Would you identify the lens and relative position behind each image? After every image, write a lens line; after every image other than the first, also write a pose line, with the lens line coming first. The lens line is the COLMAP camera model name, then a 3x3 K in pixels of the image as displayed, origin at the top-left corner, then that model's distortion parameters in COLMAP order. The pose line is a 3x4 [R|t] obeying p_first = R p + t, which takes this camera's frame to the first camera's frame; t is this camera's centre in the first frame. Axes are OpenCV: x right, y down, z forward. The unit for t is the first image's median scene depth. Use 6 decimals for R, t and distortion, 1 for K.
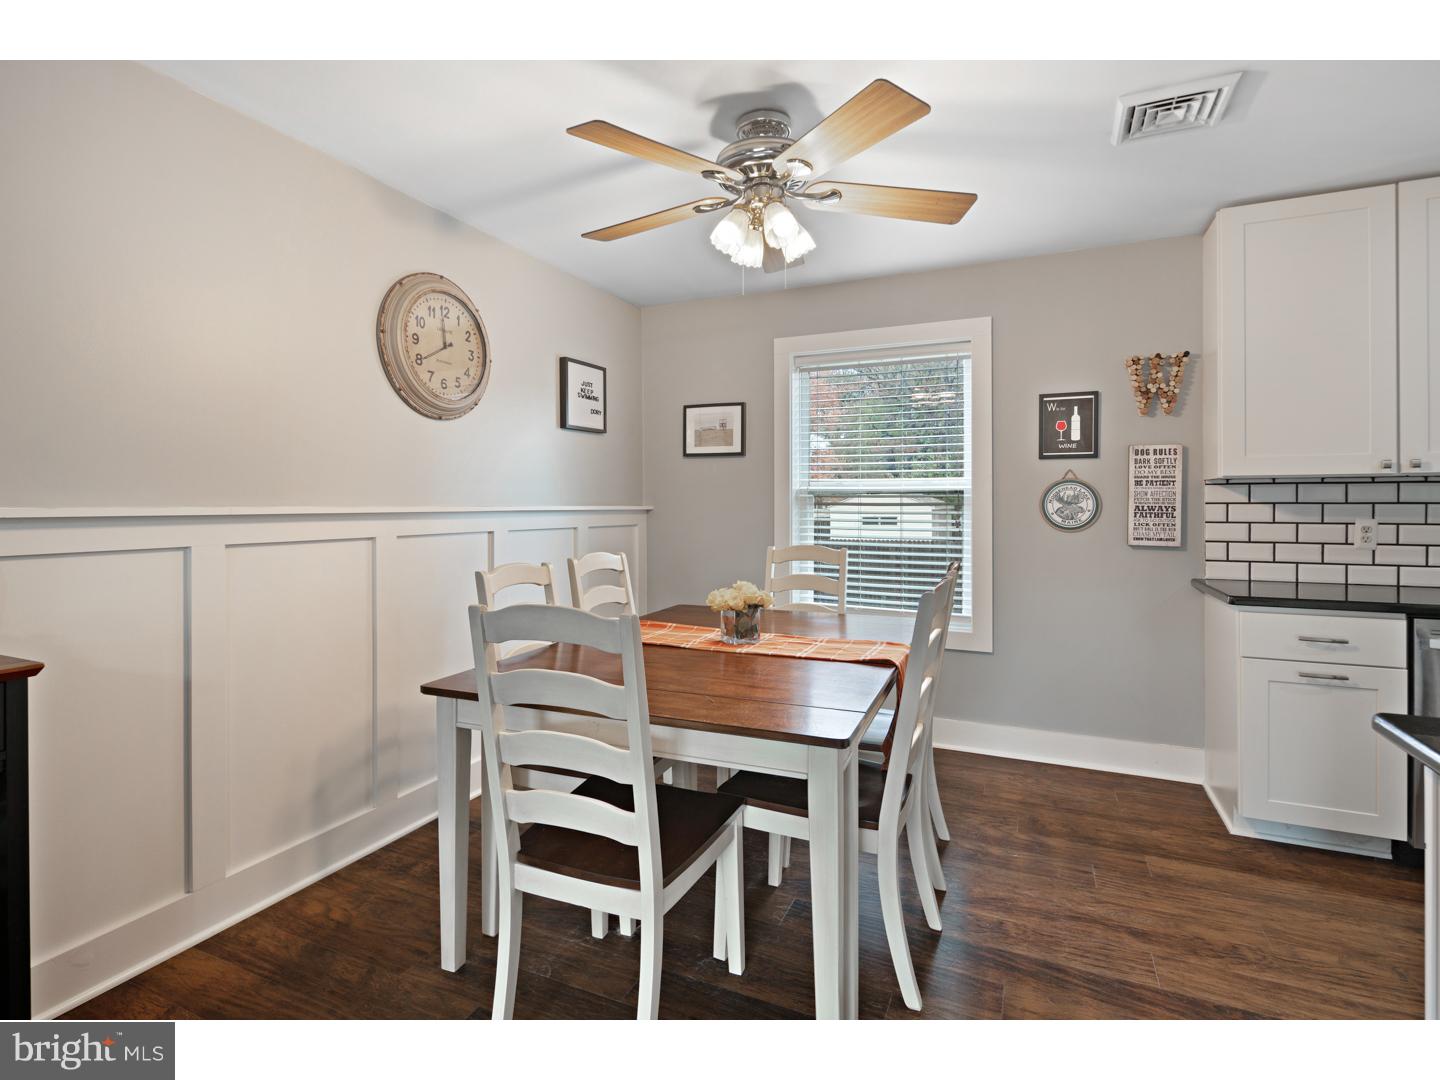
lens RADIAL K [[711.7, 0, 710.1], [0, 711.7, 504.8], [0, 0, 1]] dist [0.008432, -0.004747]
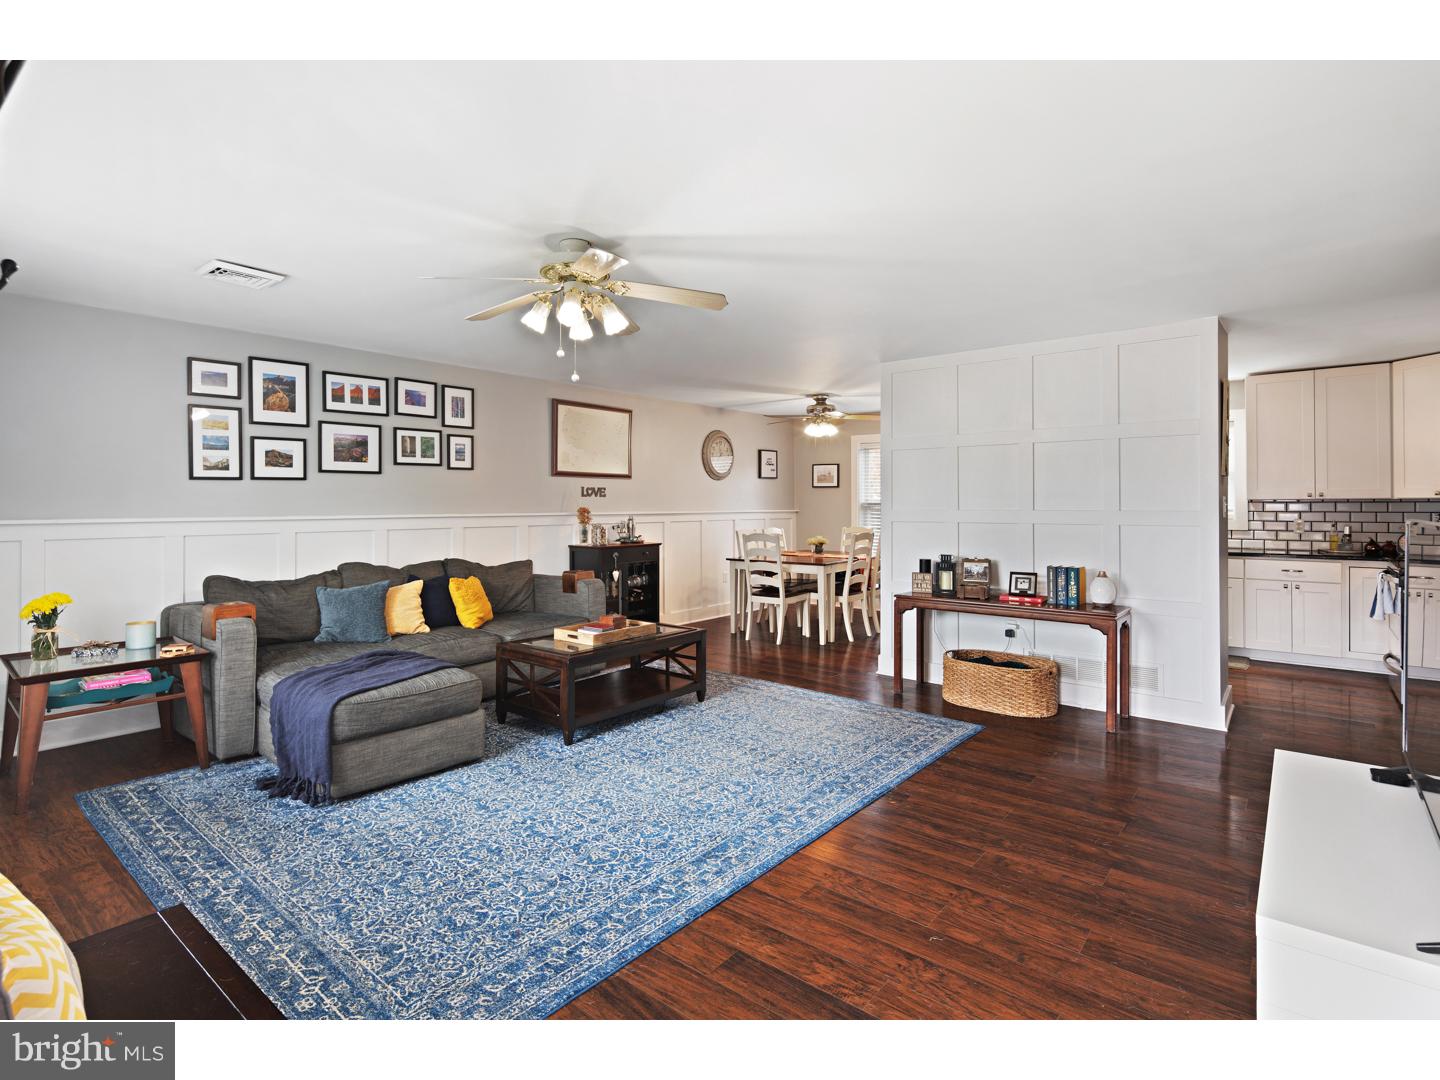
lens RADIAL K [[711.7, 0, 713.4], [0, 711.7, 501.5], [0, 0, 1]] dist [0.008432, -0.004747]
pose [[0.967974, -0.000097, -0.251051, 0.299237], [-0.000257, 0.999999, -0.001376, -0.028656], [0.251051, 0.001397, 0.967973, -1.657708]]
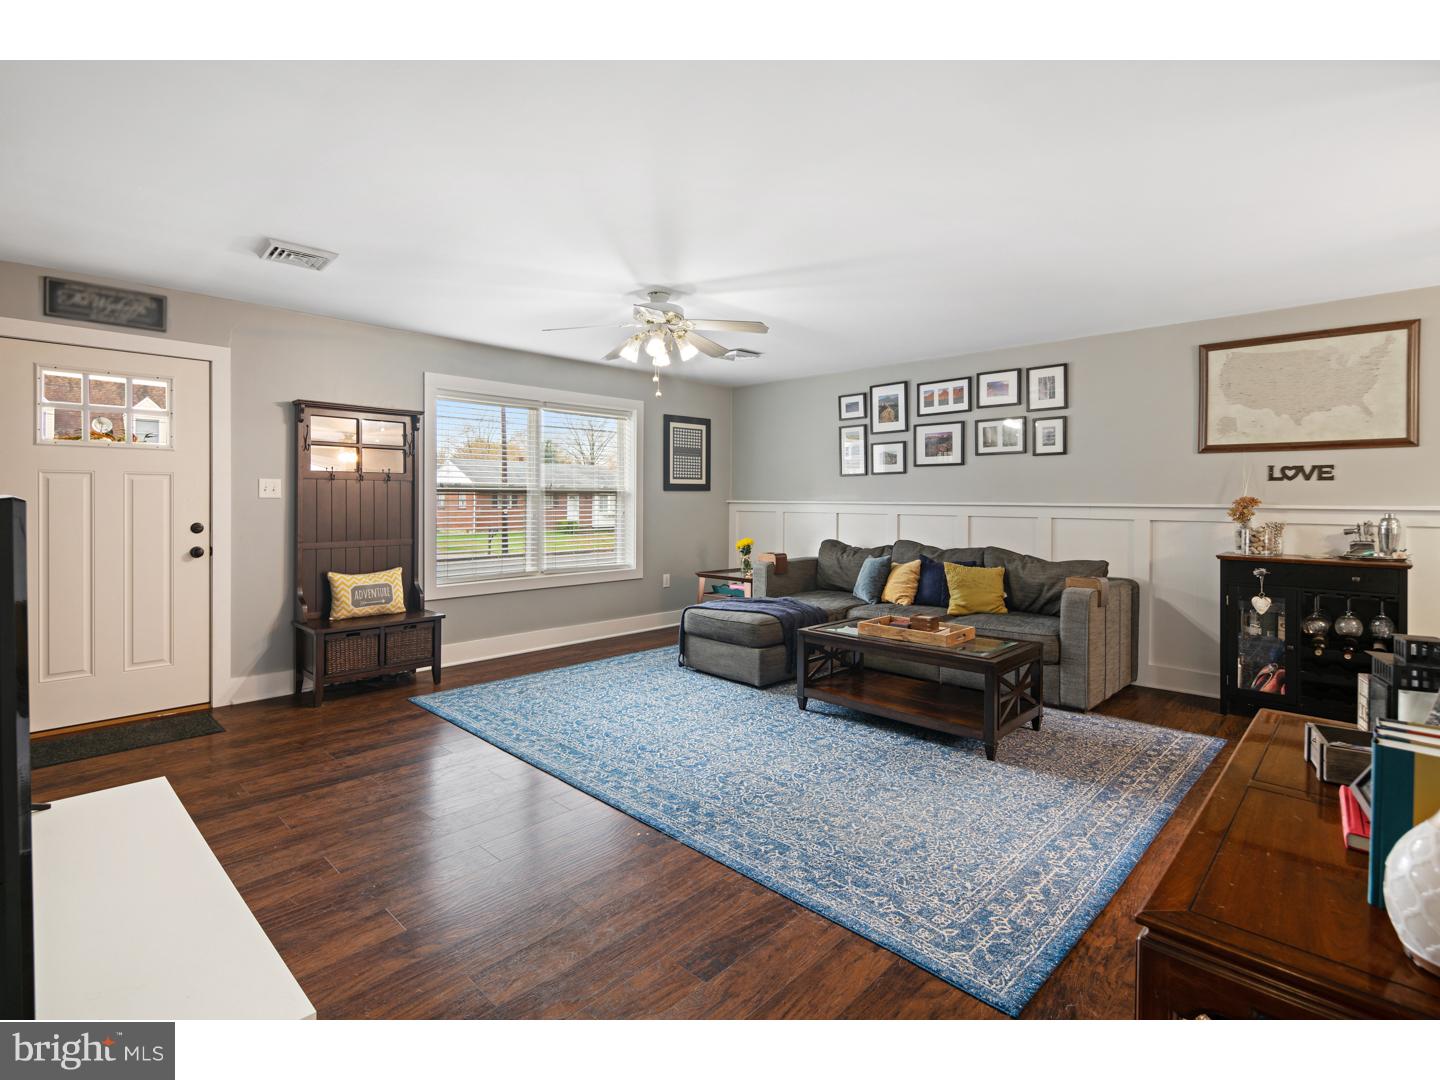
lens RADIAL K [[711.7, 0, 707.8], [0, 711.7, 500.3], [0, 0, 1]] dist [0.008432, -0.004747]
pose [[-0.334334, 0.004176, -0.942446, 1.075467], [-0.002839, 0.999981, 0.005438, -0.012117], [0.942451, 0.004494, -0.334315, -0.249166]]
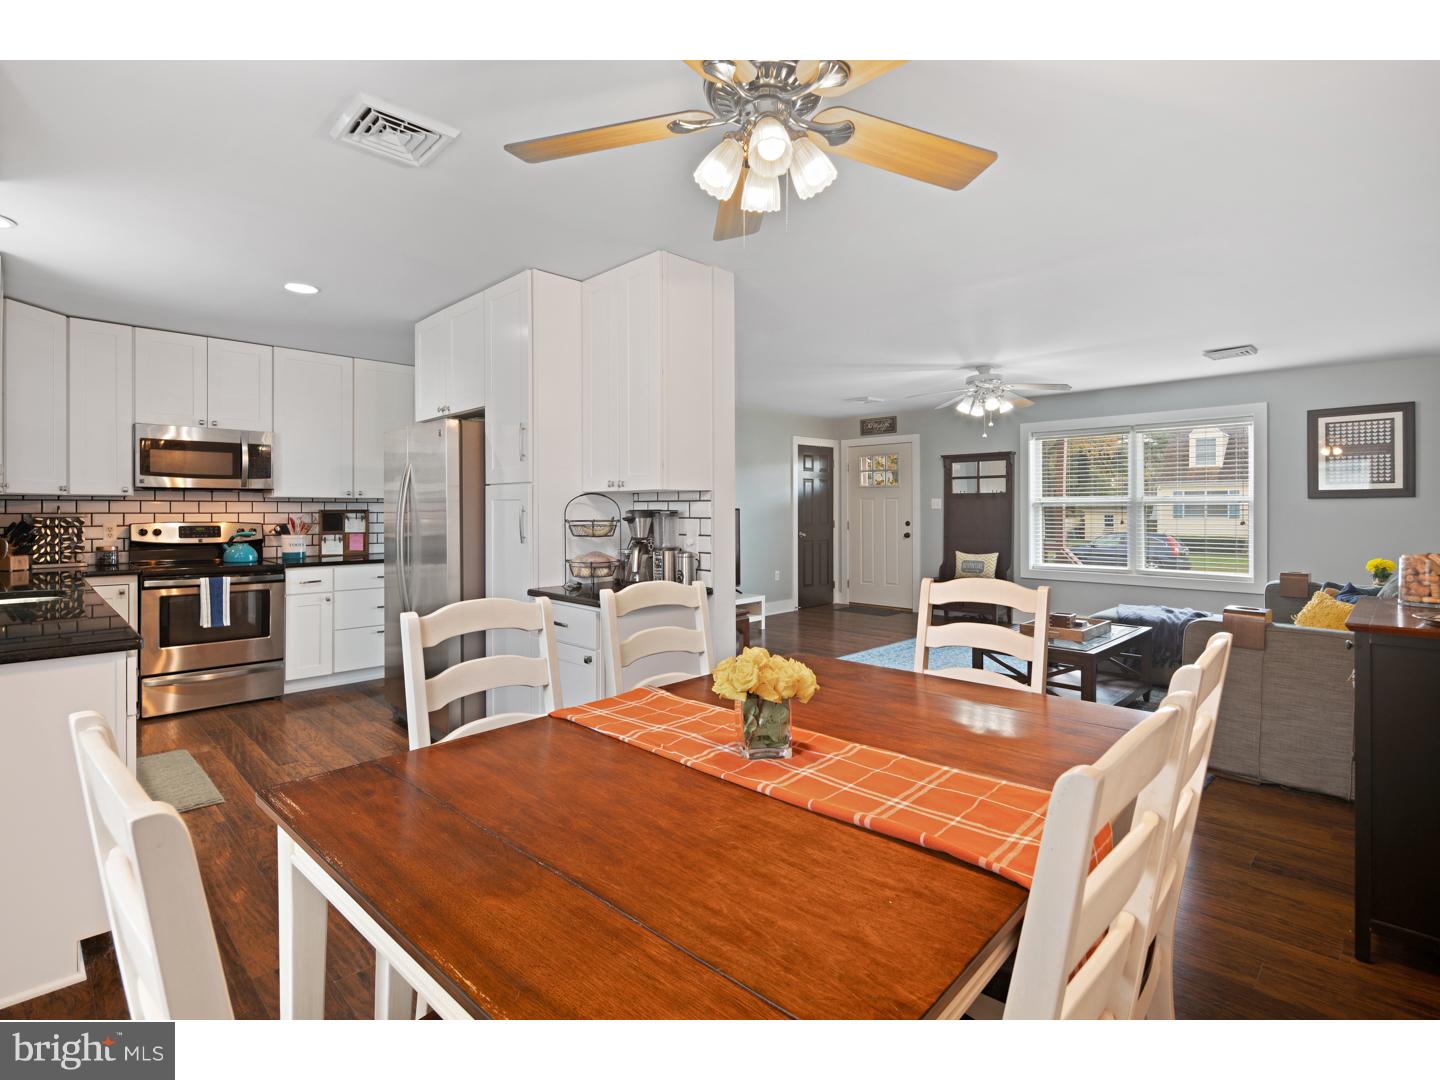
lens RADIAL K [[711.7, 0, 694.9], [0, 711.7, 509.9], [0, 0, 1]] dist [0.008432, -0.004747]
pose [[-0.927917, 0.004499, 0.372761, -0.117606], [0.004430, 0.999990, -0.001042, -0.004538], [-0.372762, 0.000684, -0.927927, 1.260499]]
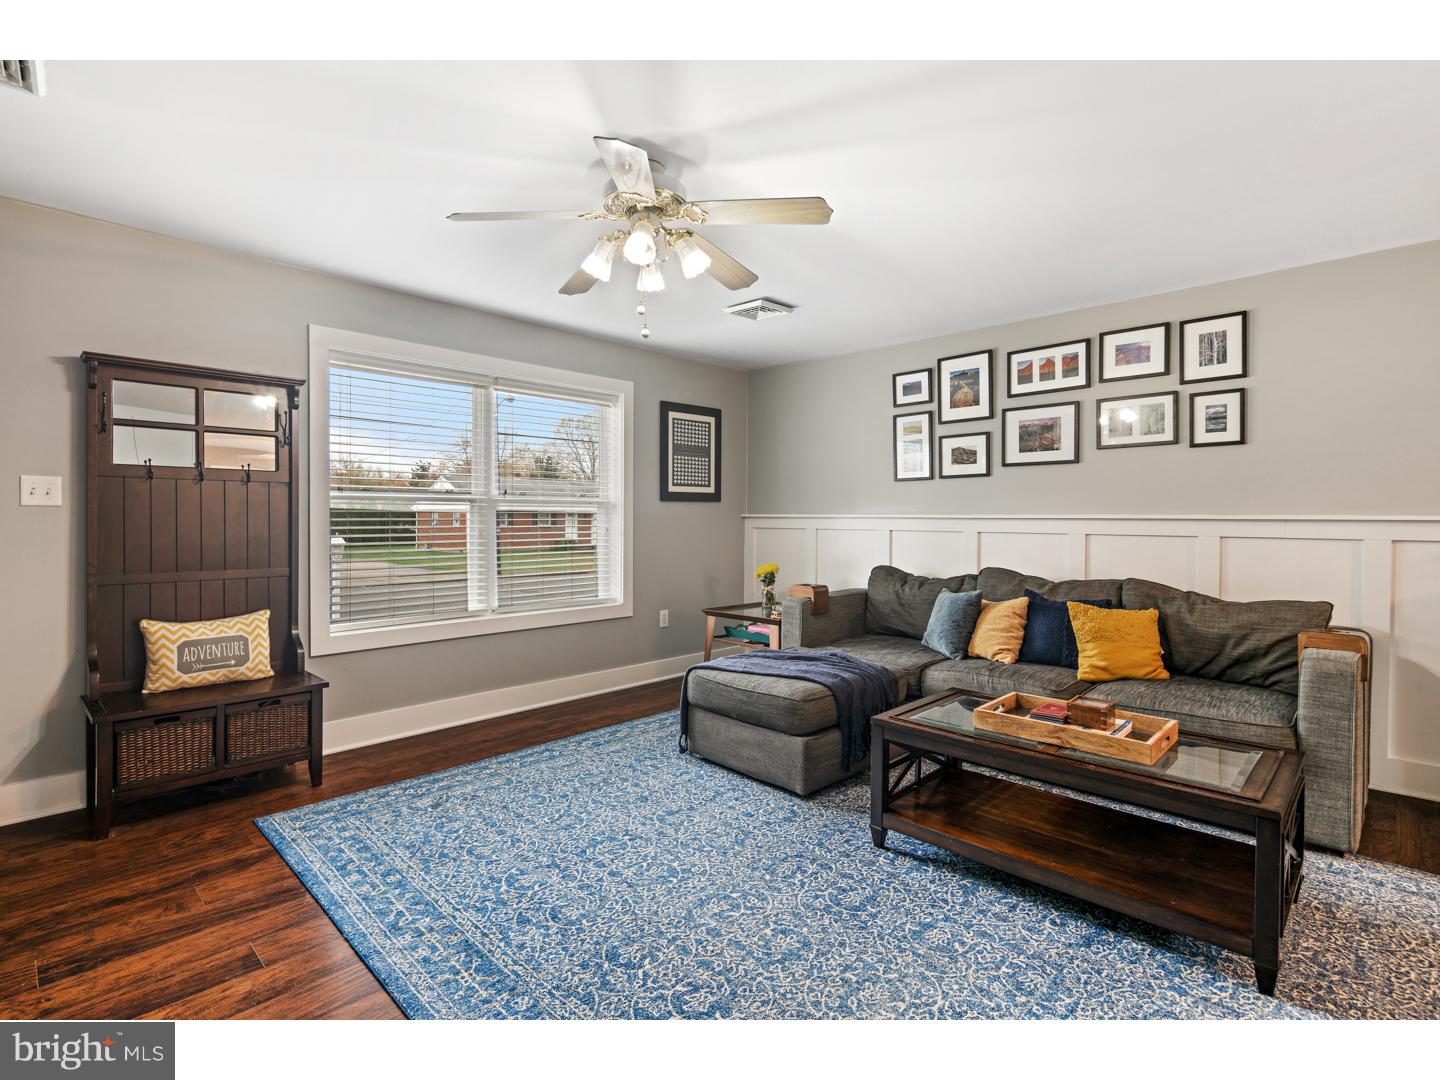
lens RADIAL K [[711.7, 0, 703.3], [0, 711.7, 522.0], [0, 0, 1]] dist [0.008432, -0.004747]
pose [[-0.343691, 0.008410, -0.939045, 0.598070], [-0.002815, 0.999946, 0.009985, 0.002873], [0.939079, 0.006075, -0.343649, -0.437885]]
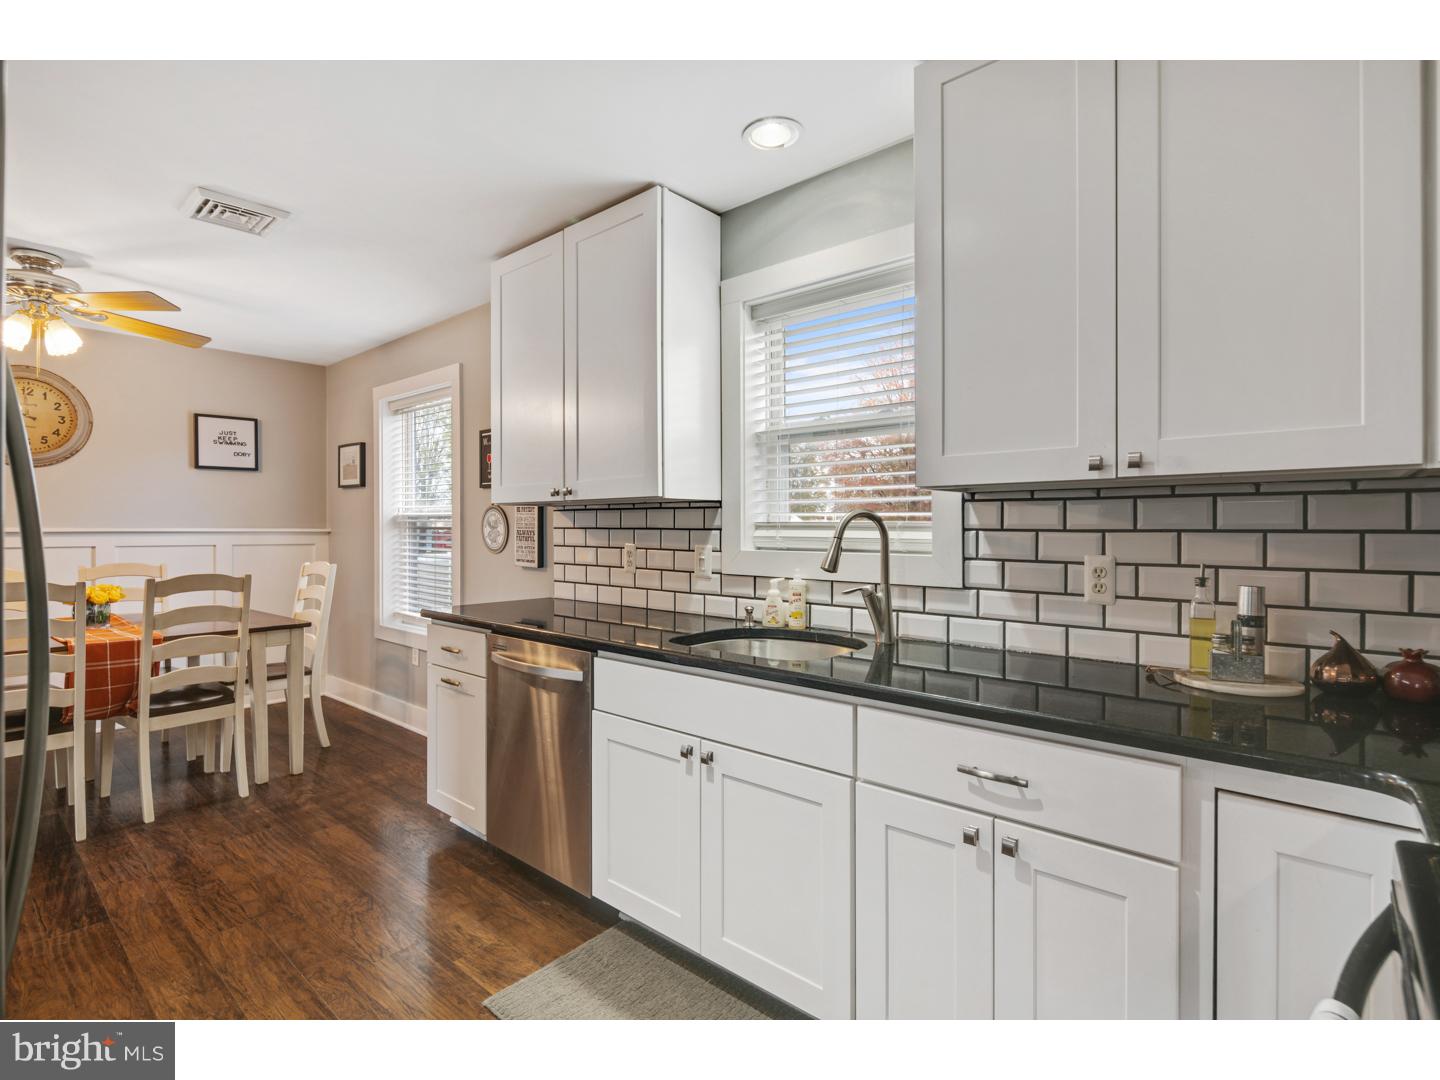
lens RADIAL K [[711.7, 0, 699.3], [0, 711.7, 524.8], [0, 0, 1]] dist [0.008432, -0.004747]
pose [[0.954140, 0.003510, -0.299341, 1.248675], [-0.005236, 0.999974, -0.004964, -0.002999], [0.299316, 0.006304, 0.954133, 0.035314]]
